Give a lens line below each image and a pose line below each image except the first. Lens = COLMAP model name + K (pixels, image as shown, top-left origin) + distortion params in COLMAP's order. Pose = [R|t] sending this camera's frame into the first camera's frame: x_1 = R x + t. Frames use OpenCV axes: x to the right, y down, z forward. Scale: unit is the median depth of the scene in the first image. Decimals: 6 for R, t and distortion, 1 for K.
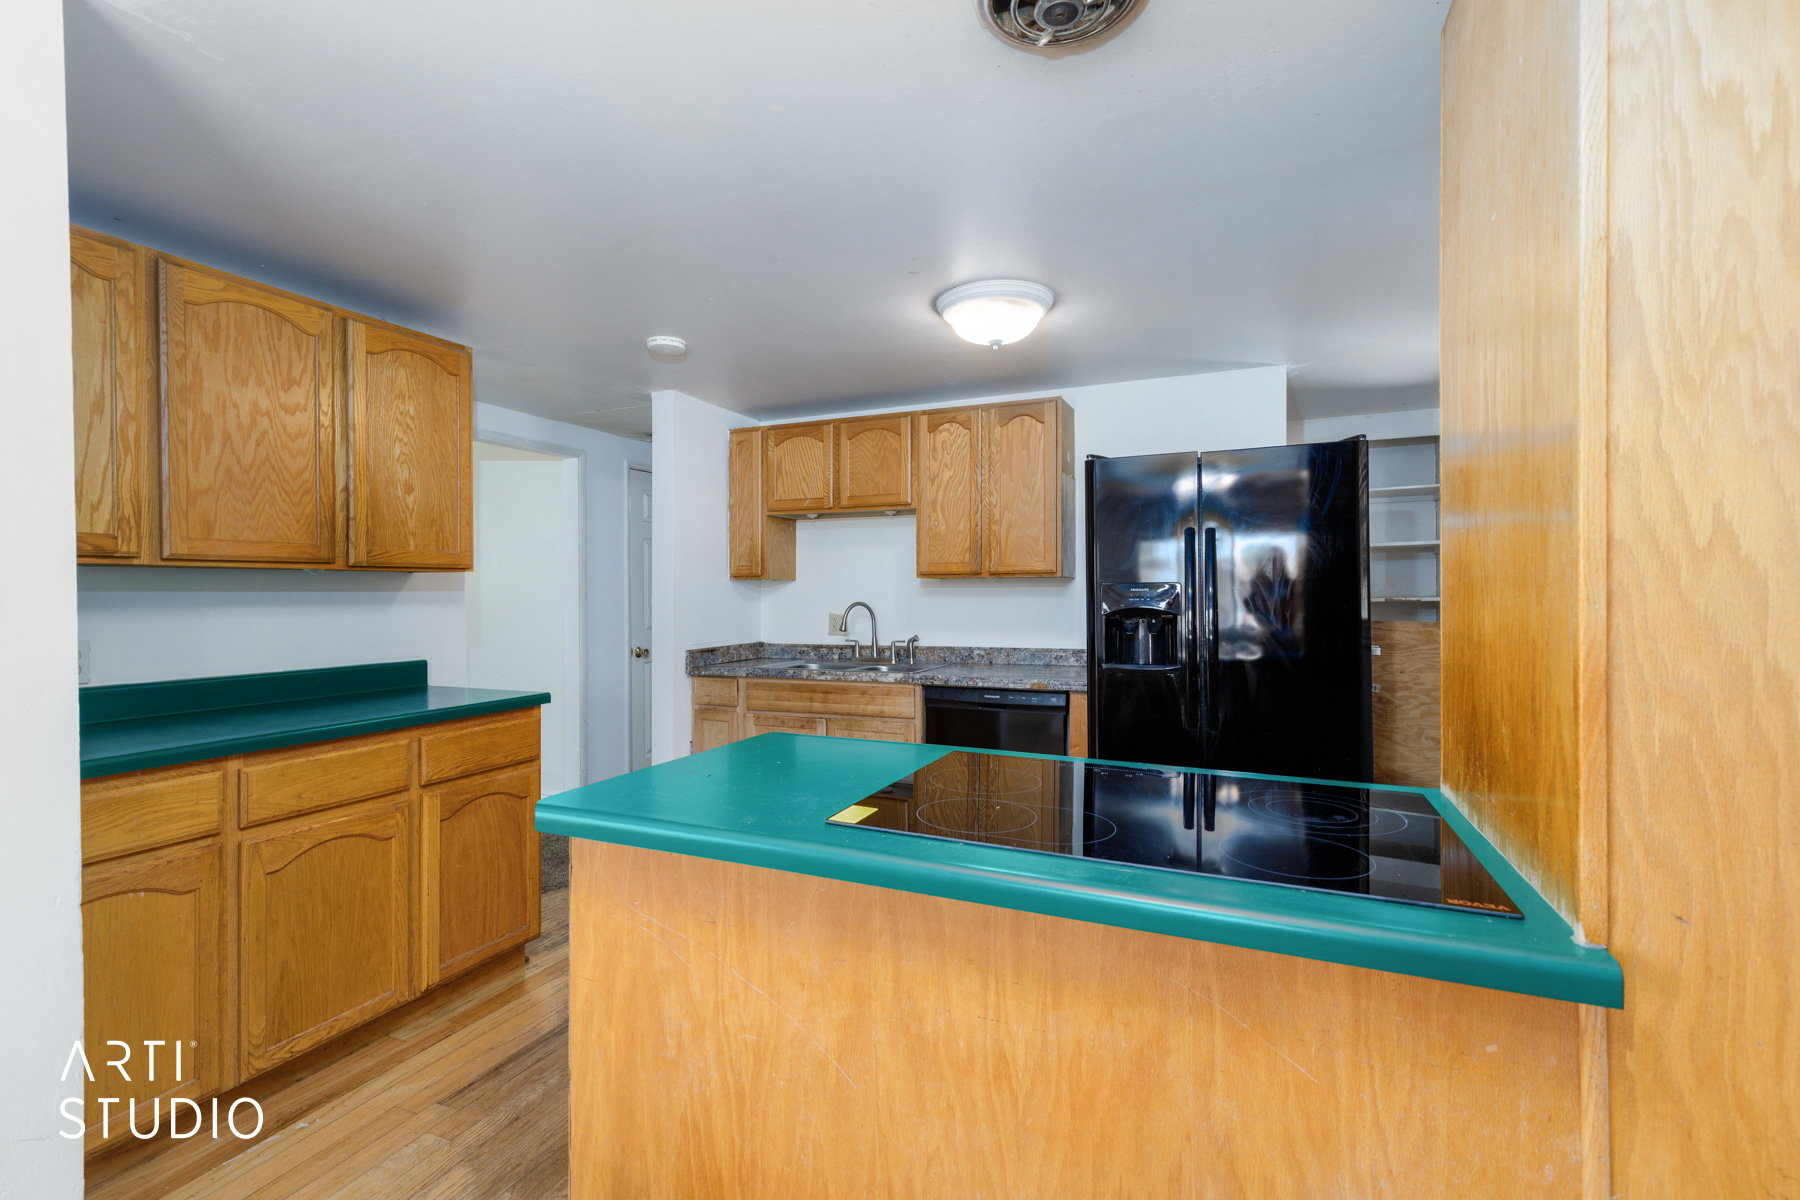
lens RADIAL K [[807.0, 0, 893.7], [0, 807.0, 601.6], [0, 0, 1]] dist [0.004581, 0.000403]
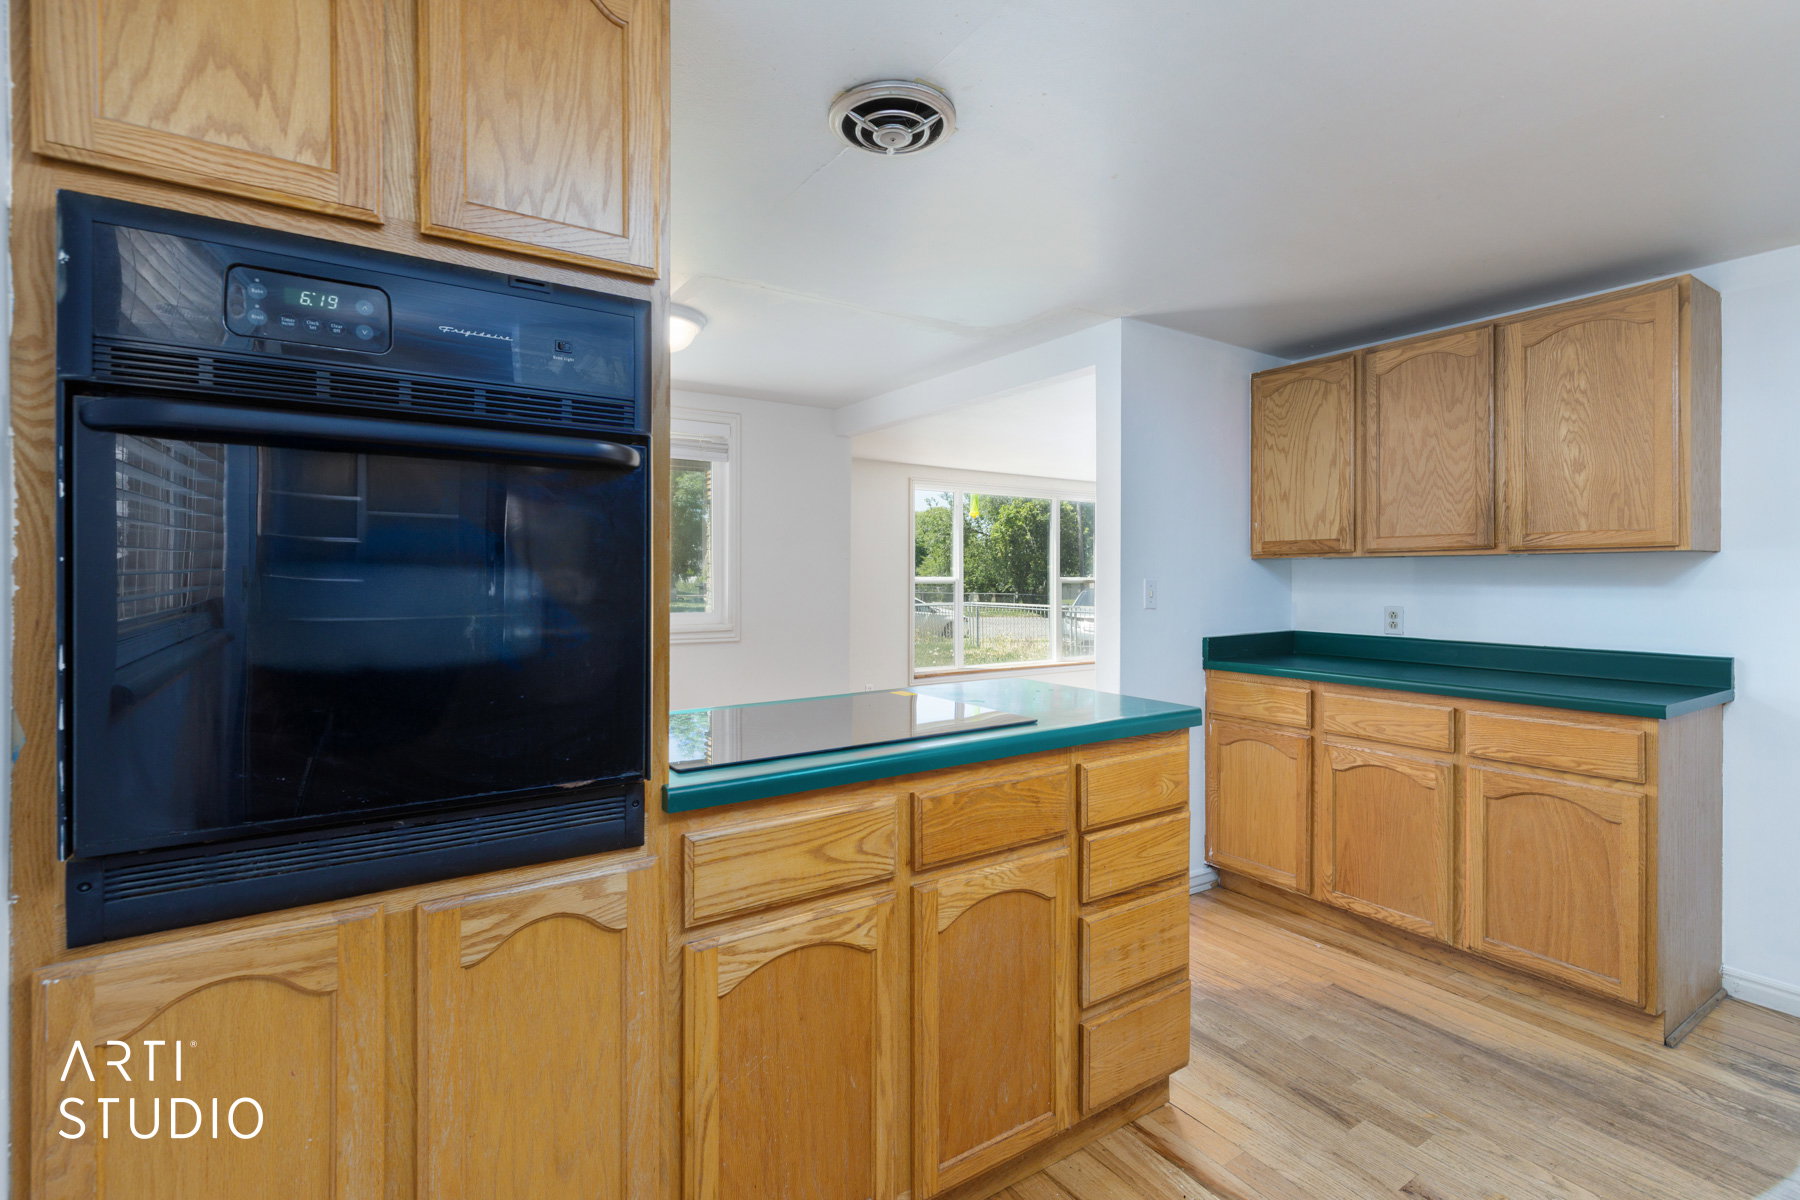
lens RADIAL K [[807.0, 0, 876.6], [0, 807.0, 569.2], [0, 0, 1]] dist [0.004581, 0.000403]
pose [[-0.551378, -0.000286, -0.834256, 0.754470], [-0.007034, 0.999966, 0.004306, -0.018895], [0.834226, 0.008242, -0.551361, 0.951164]]
